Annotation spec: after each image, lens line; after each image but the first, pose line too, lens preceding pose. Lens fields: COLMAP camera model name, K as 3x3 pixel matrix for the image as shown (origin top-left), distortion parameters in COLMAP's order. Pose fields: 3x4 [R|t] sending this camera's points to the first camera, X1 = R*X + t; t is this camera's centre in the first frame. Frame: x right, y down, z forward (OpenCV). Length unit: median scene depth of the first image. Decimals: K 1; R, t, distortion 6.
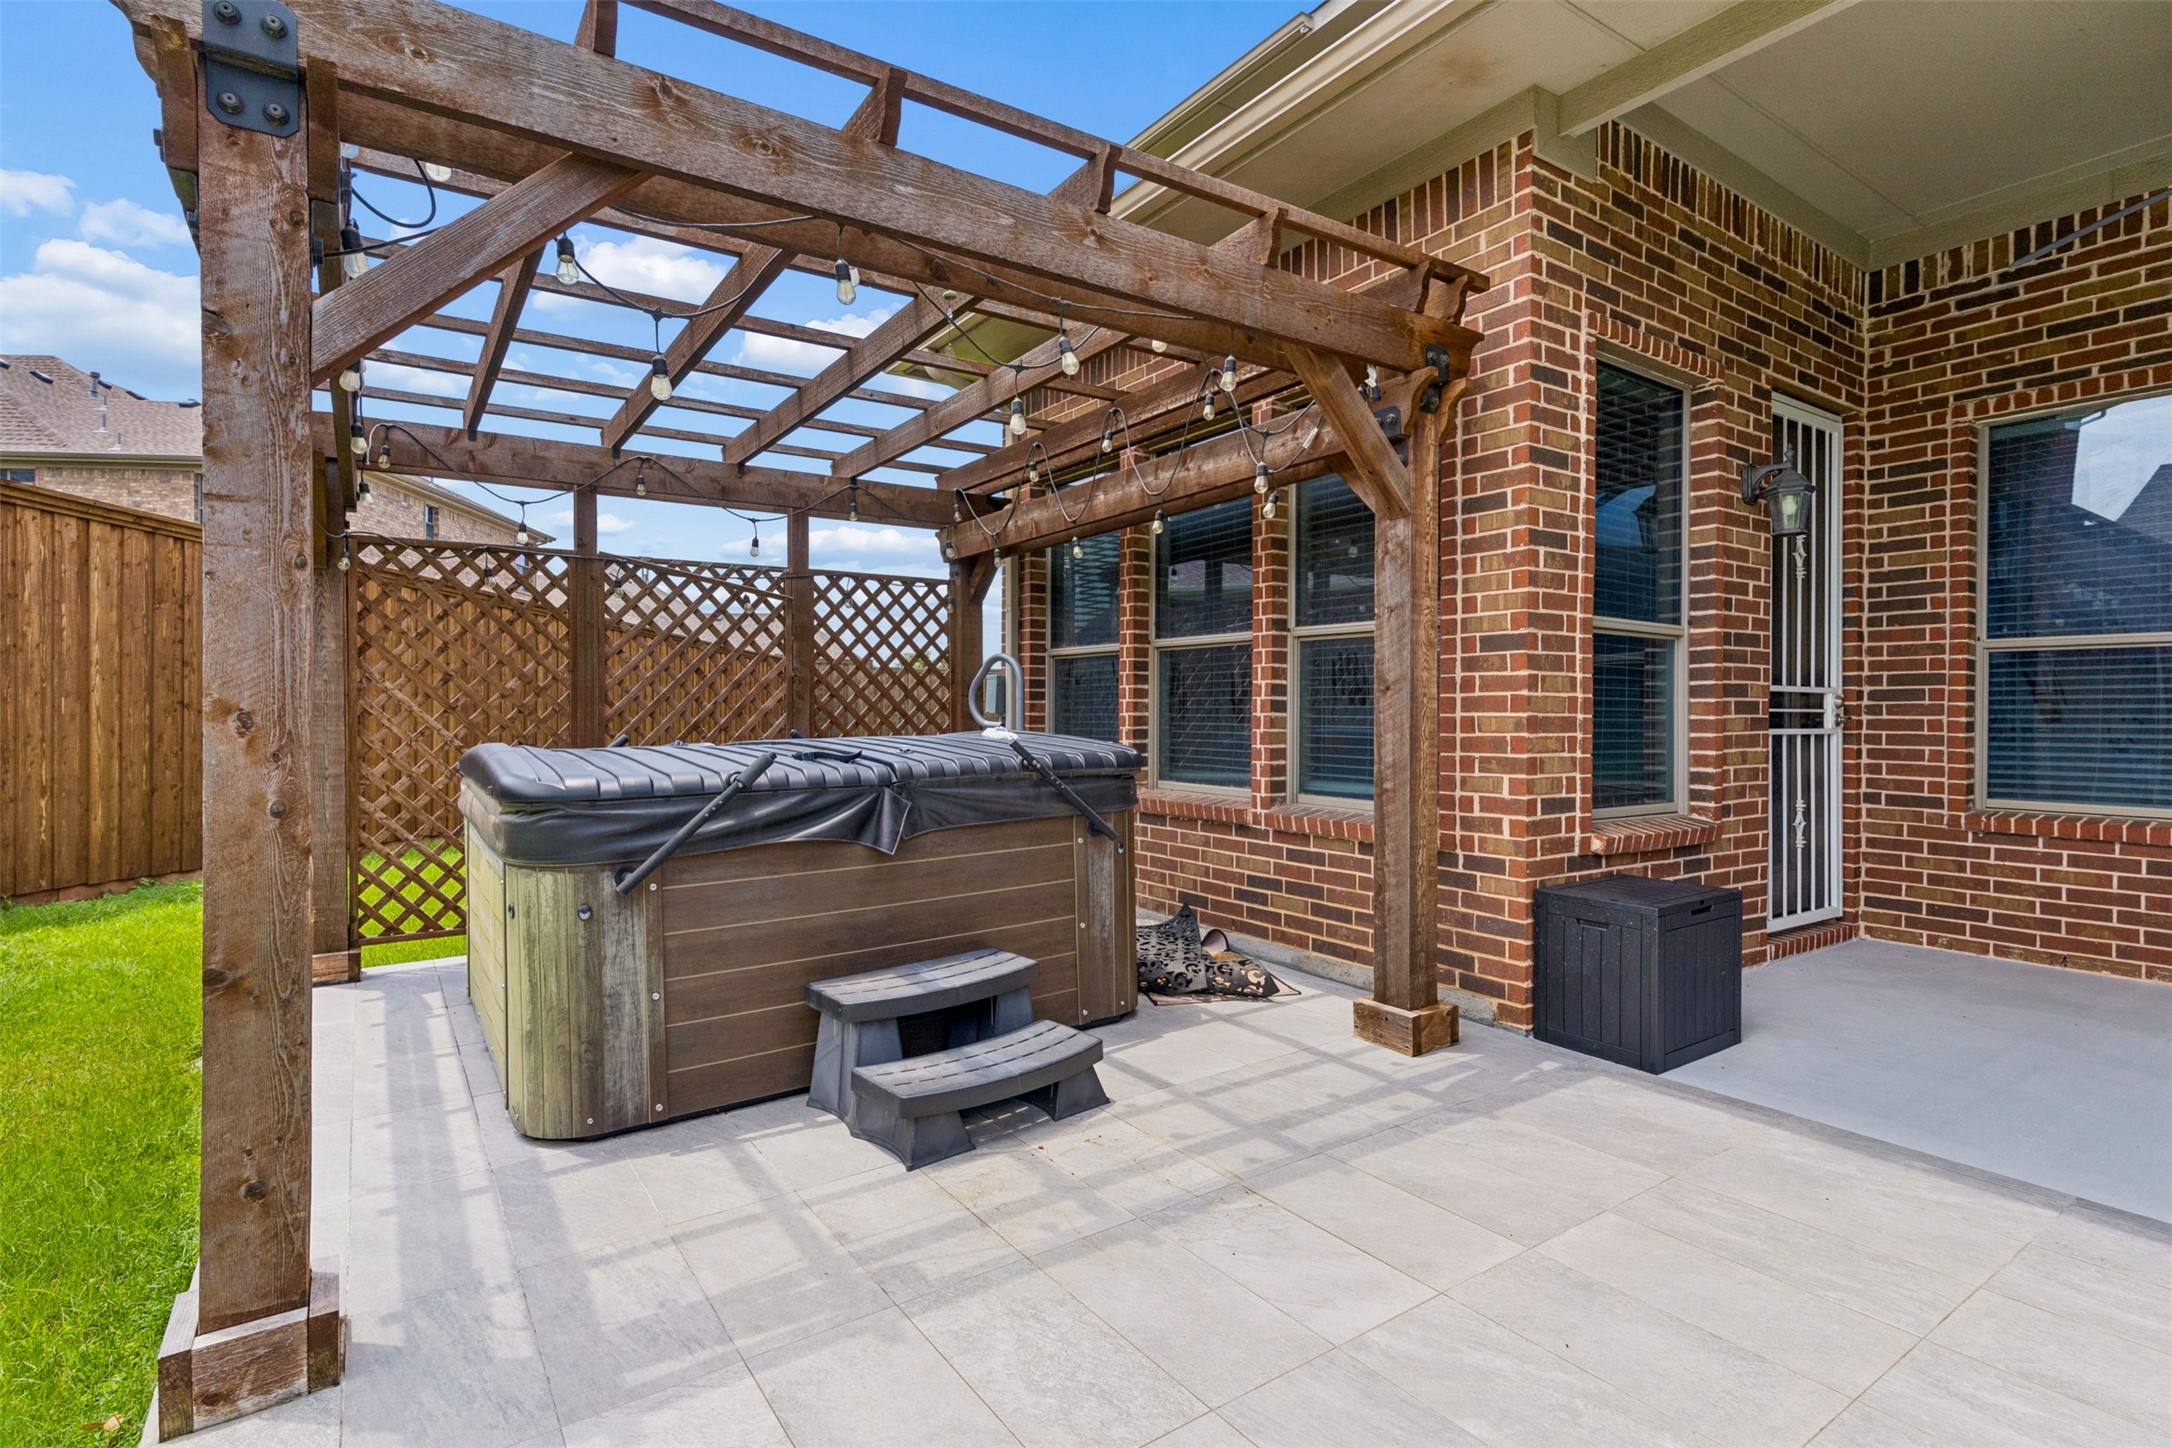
lens RADIAL K [[1079.7, 0, 1090.2], [0, 1079.7, 716.1], [0, 0, 1]] dist [0.001631, 0.000346]
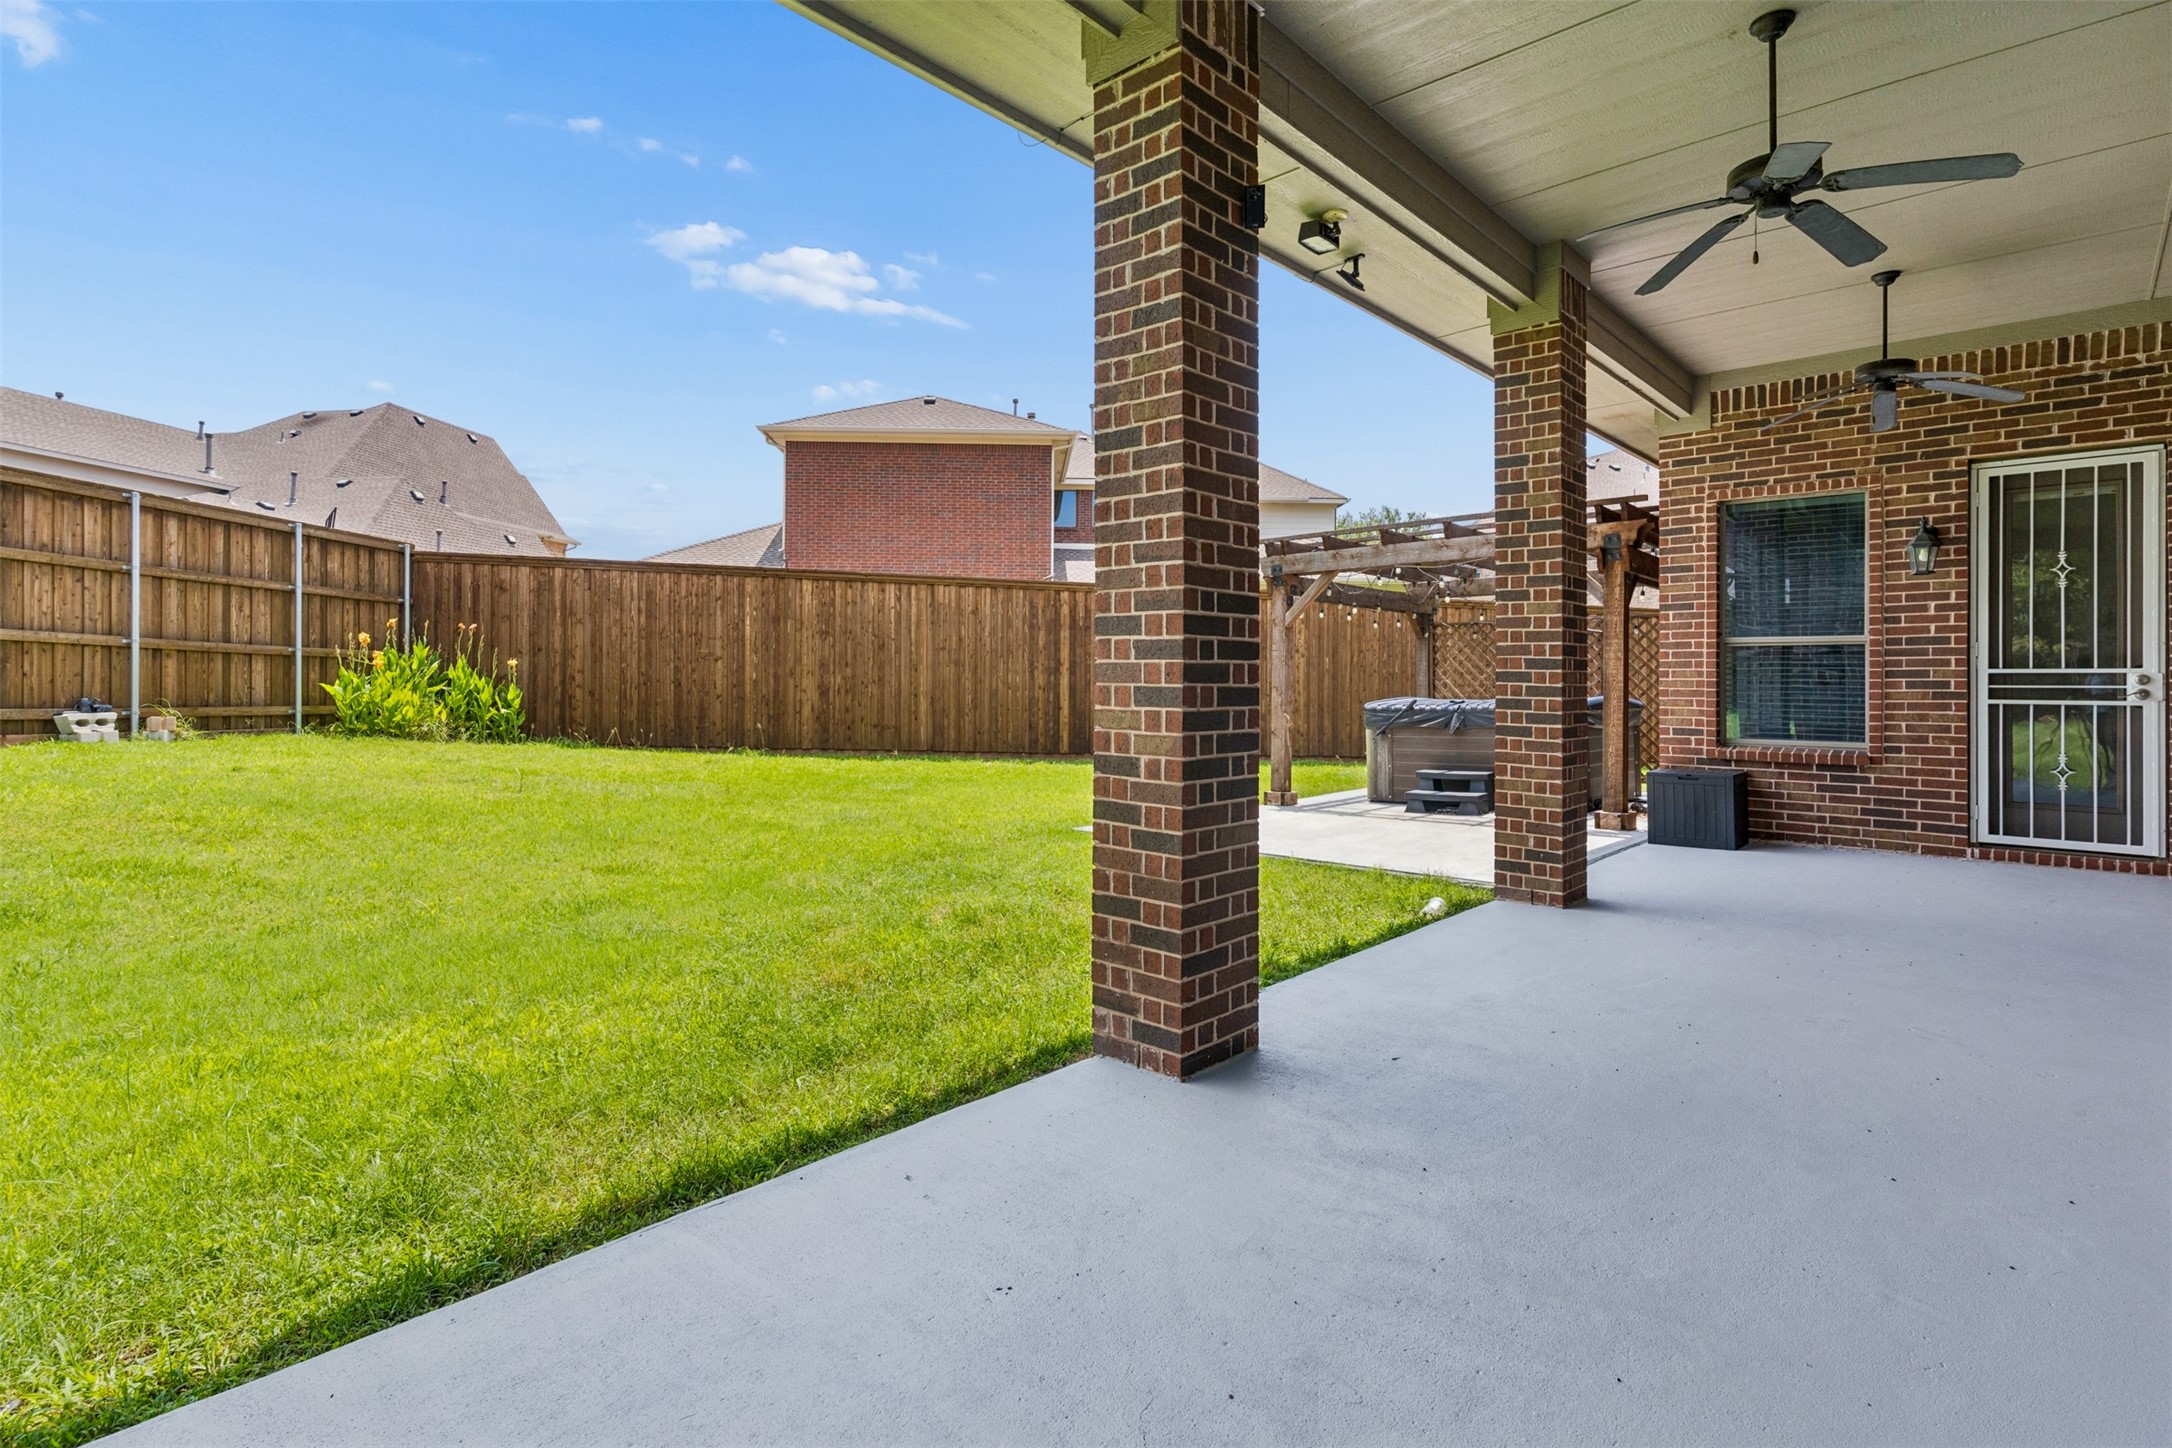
lens RADIAL K [[1052.8, 0, 1087.7], [0, 1052.8, 680.5], [0, 0, 1]] dist [0.000641, 0.000175]
pose [[0.224758, -0.006155, -0.974395, 2.153836], [-0.005700, 0.999955, -0.007631, 0.004538], [0.974398, 0.007269, 0.224713, -0.597601]]
